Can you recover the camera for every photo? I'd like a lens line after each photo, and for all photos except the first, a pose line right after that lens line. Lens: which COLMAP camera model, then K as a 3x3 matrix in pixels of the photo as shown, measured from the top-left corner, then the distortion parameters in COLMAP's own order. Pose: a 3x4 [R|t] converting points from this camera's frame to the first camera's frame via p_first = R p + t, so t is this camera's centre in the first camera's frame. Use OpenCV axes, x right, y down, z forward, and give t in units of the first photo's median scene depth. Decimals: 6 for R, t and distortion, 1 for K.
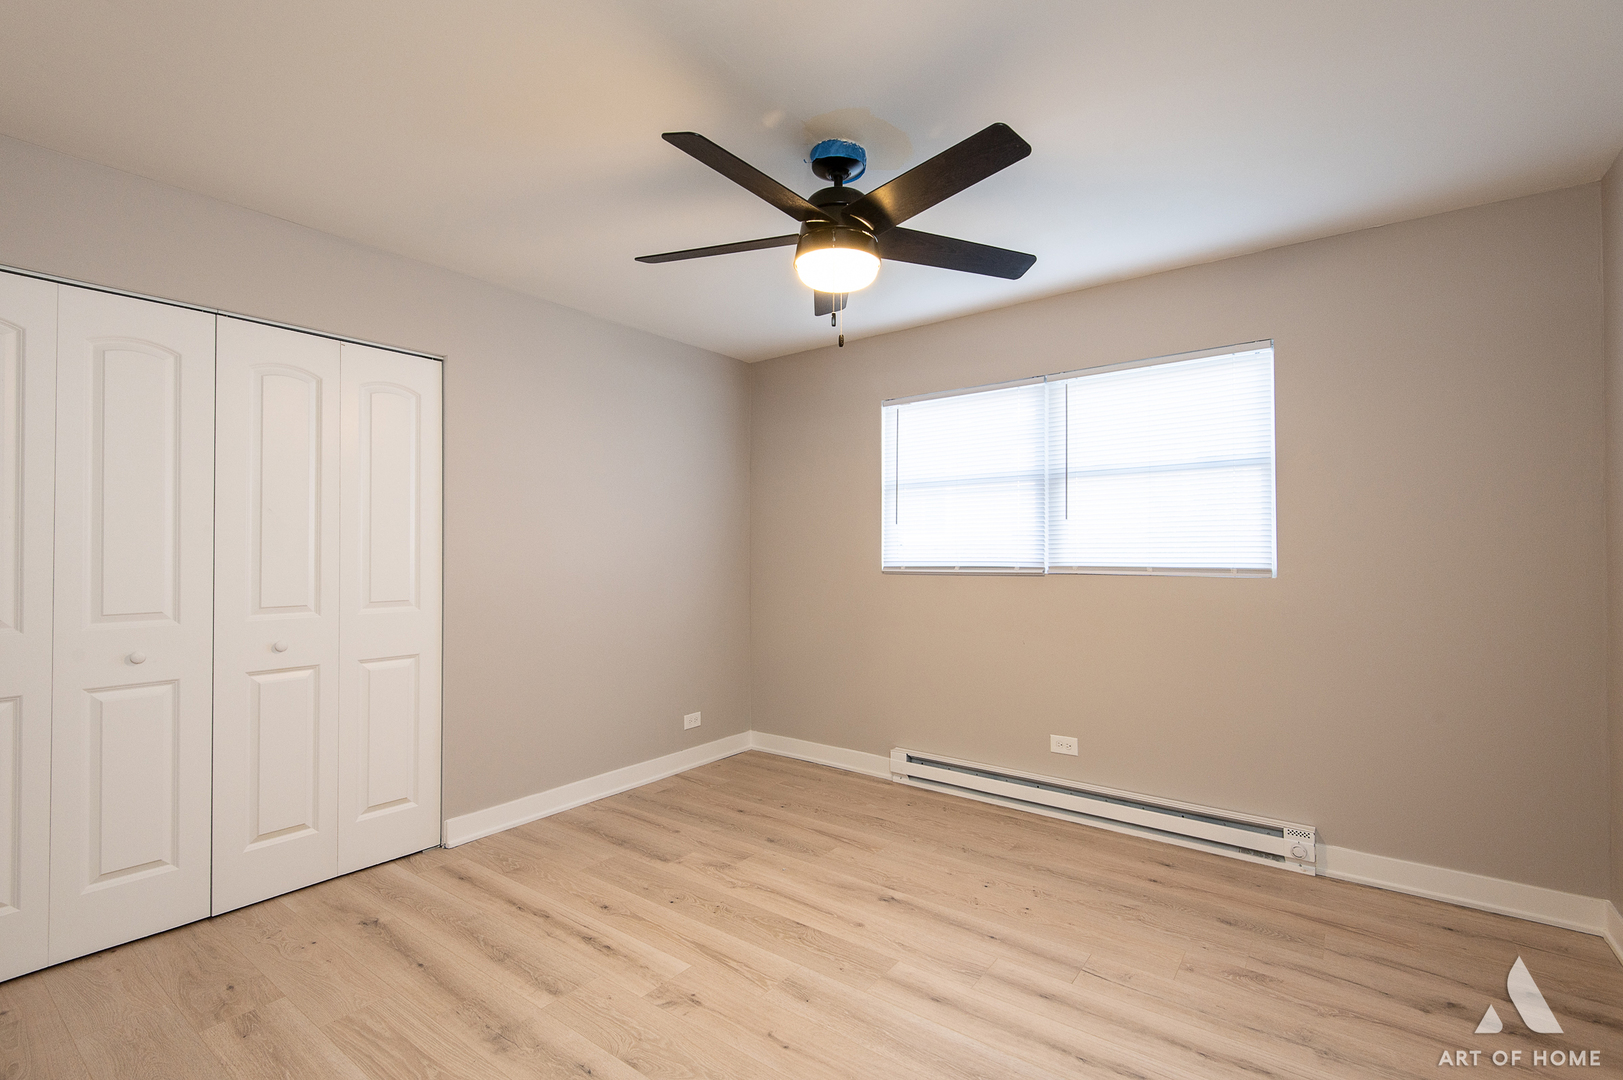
lens RADIAL K [[739.1, 0, 806.3], [0, 739.1, 525.7], [0, 0, 1]] dist [0.012346, -0.005825]
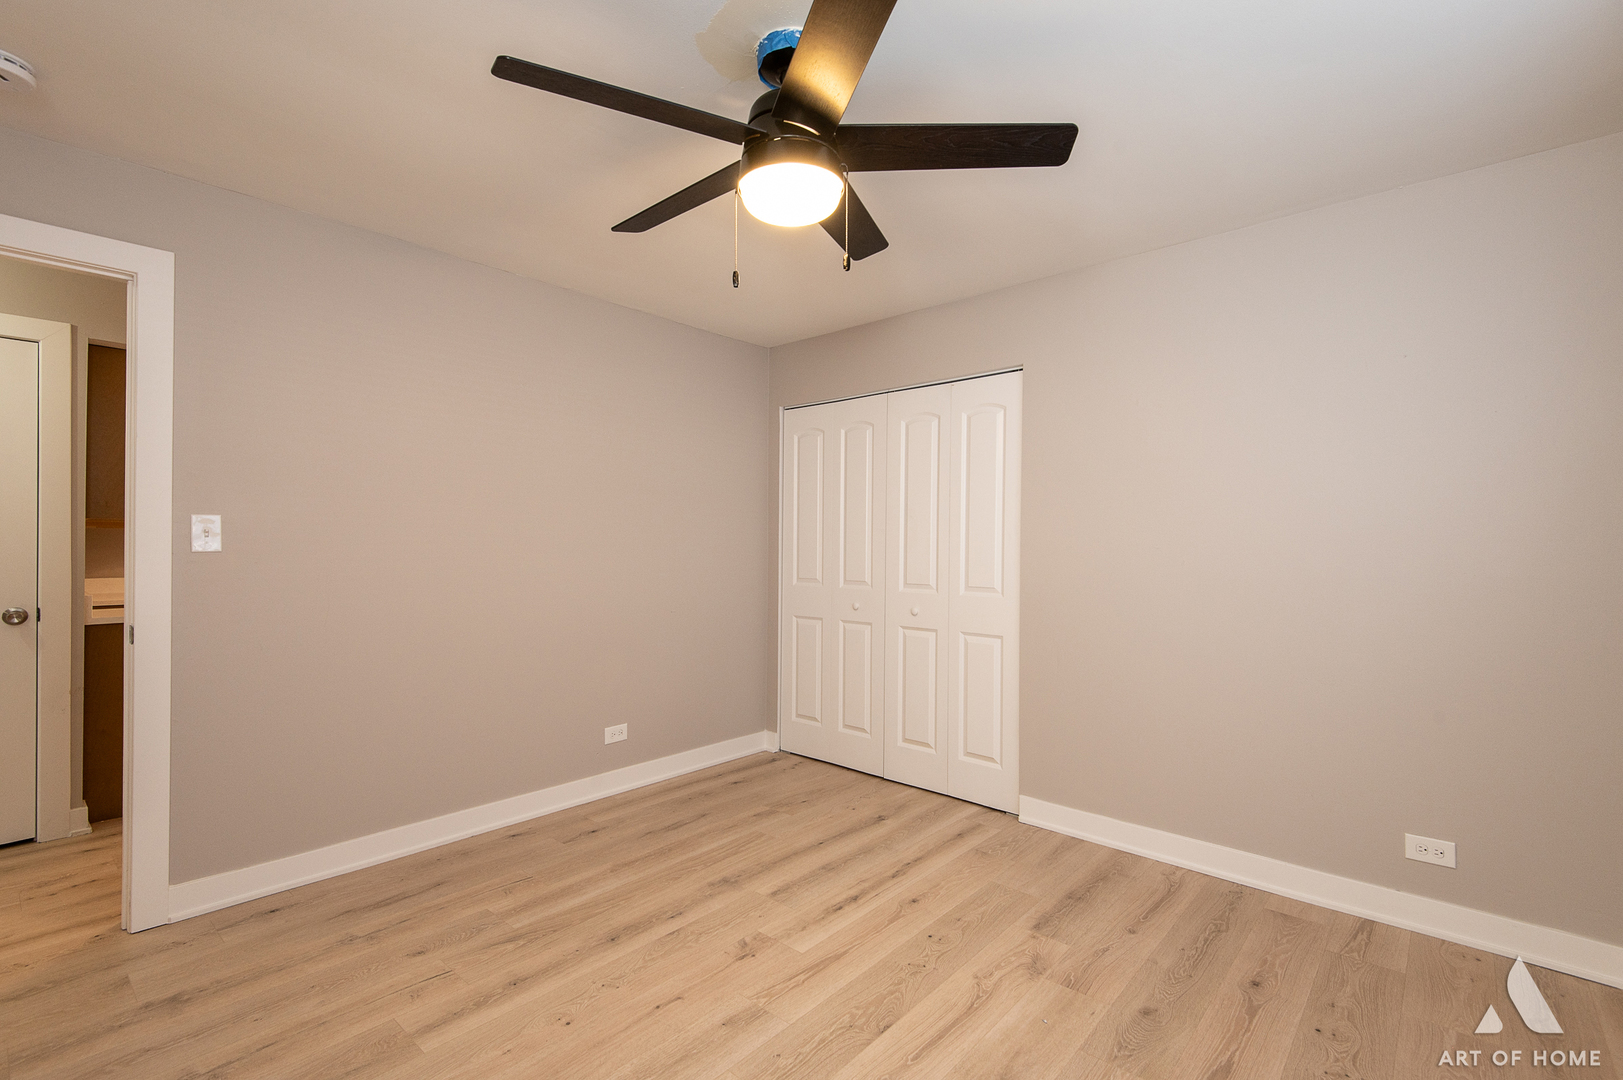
lens RADIAL K [[739.1, 0, 814.9], [0, 739.1, 539.4], [0, 0, 1]] dist [0.012346, -0.005825]
pose [[-0.096118, -0.008744, -0.995332, 0.689408], [0.029047, 0.999511, -0.011586, 0.031963], [0.994946, -0.030025, -0.095817, 0.908814]]
